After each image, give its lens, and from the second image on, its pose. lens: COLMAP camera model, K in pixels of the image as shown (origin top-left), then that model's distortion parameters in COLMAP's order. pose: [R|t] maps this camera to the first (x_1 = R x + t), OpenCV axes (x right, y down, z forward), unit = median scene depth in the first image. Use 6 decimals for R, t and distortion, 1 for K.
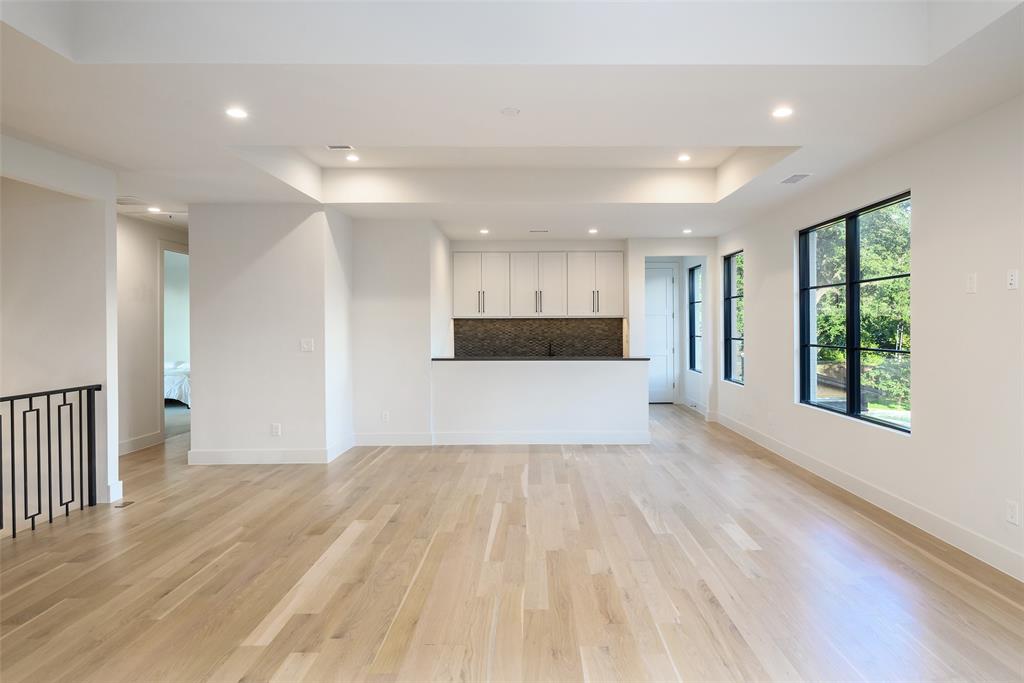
lens RADIAL K [[567.7, 0, 516.9], [0, 567.7, 332.4], [0, 0, 1]] dist [-0.003563, -0.000591]
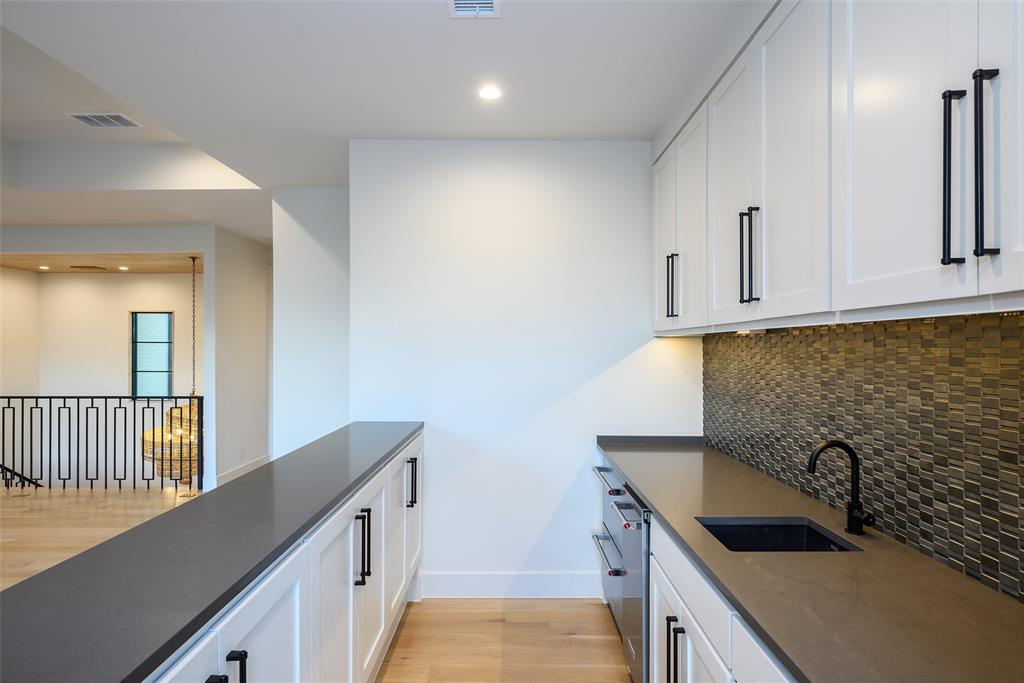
lens RADIAL K [[536.9, 0, 512.0], [0, 536.9, 341.5], [0, 0, 1]] dist [0.001469, 0.000899]
pose [[-0.001405, 0.005830, -0.999982, 0.288967], [-0.001469, 0.999982, 0.005832, -0.025003], [0.999998, 0.001477, -0.001397, 1.026164]]
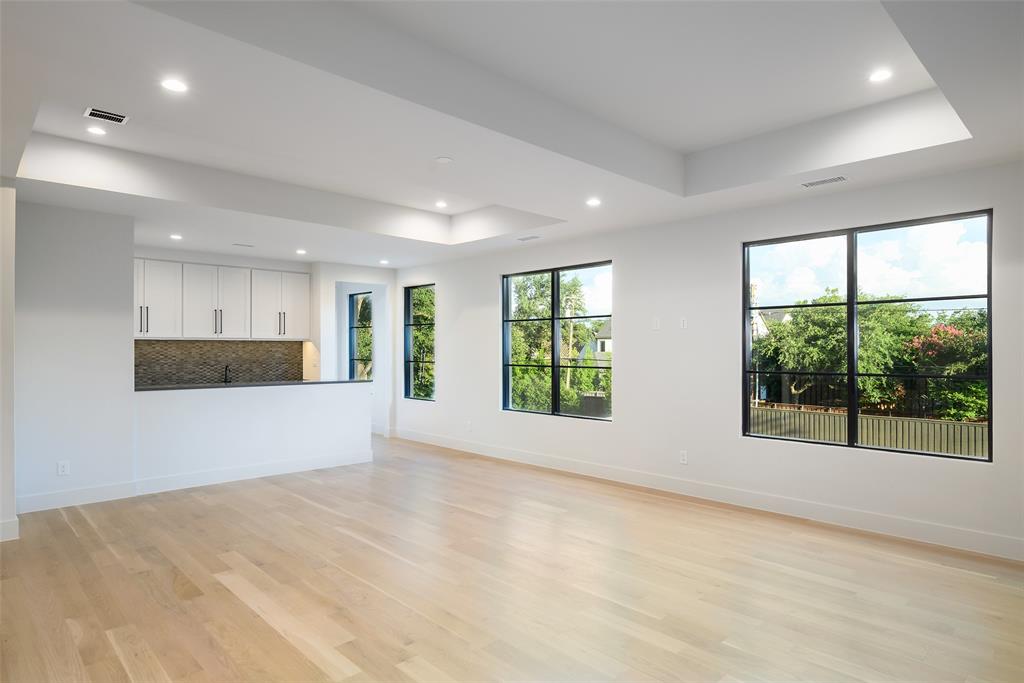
lens RADIAL K [[587.3, 0, 512.2], [0, 587.3, 353.8], [0, 0, 1]] dist [-0.016801, 0.000042]
pose [[0.720361, -0.000812, 0.693599, -0.298824], [0.004277, 0.999986, -0.003271, 0.001342], [-0.693587, 0.005323, 0.720354, 0.026202]]
